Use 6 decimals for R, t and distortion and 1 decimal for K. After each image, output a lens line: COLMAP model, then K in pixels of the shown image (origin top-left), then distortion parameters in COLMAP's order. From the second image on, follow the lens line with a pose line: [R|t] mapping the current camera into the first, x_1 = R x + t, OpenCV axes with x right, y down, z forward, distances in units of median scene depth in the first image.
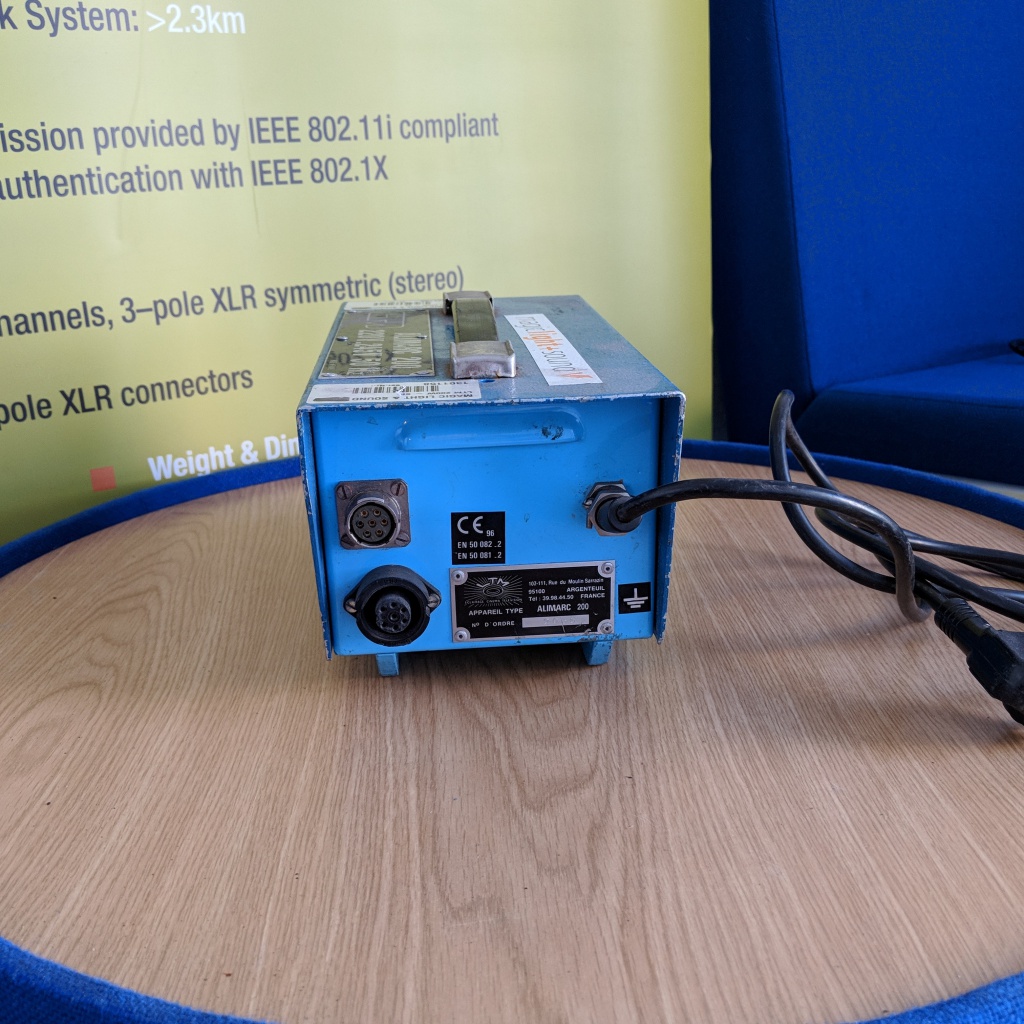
lens RADIAL K [[1191.3, 0, 509.4], [0, 1191.3, 585.0], [0, 0, 1]] dist [0.004624, -0.035542]
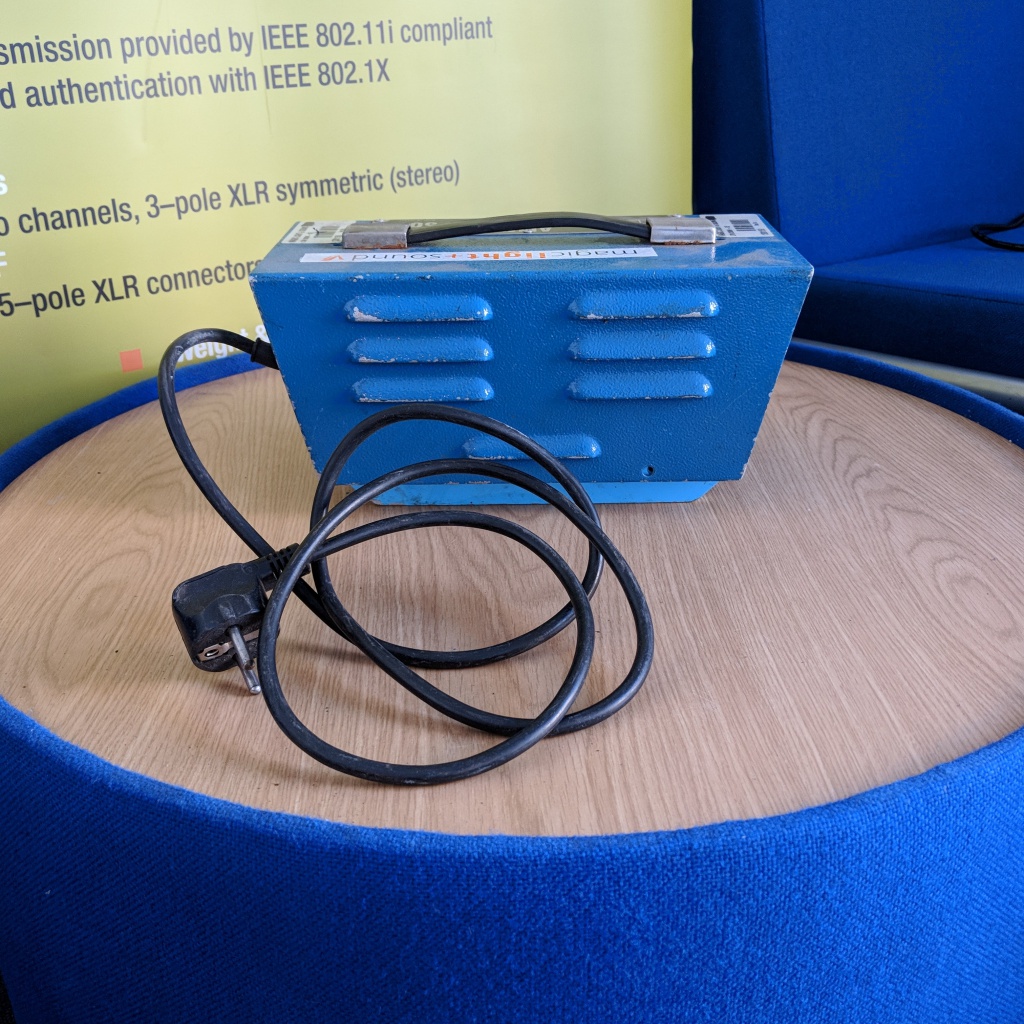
lens RADIAL K [[1194.5, 0, 516.2], [0, 1194.5, 514.3], [0, 0, 1]] dist [-0.000749, -0.010996]
pose [[0.999909, 0.004858, 0.012616, 0.001051], [-0.005634, 0.998048, 0.062197, -0.018997], [-0.012289, -0.062262, 0.997984, -0.118916]]
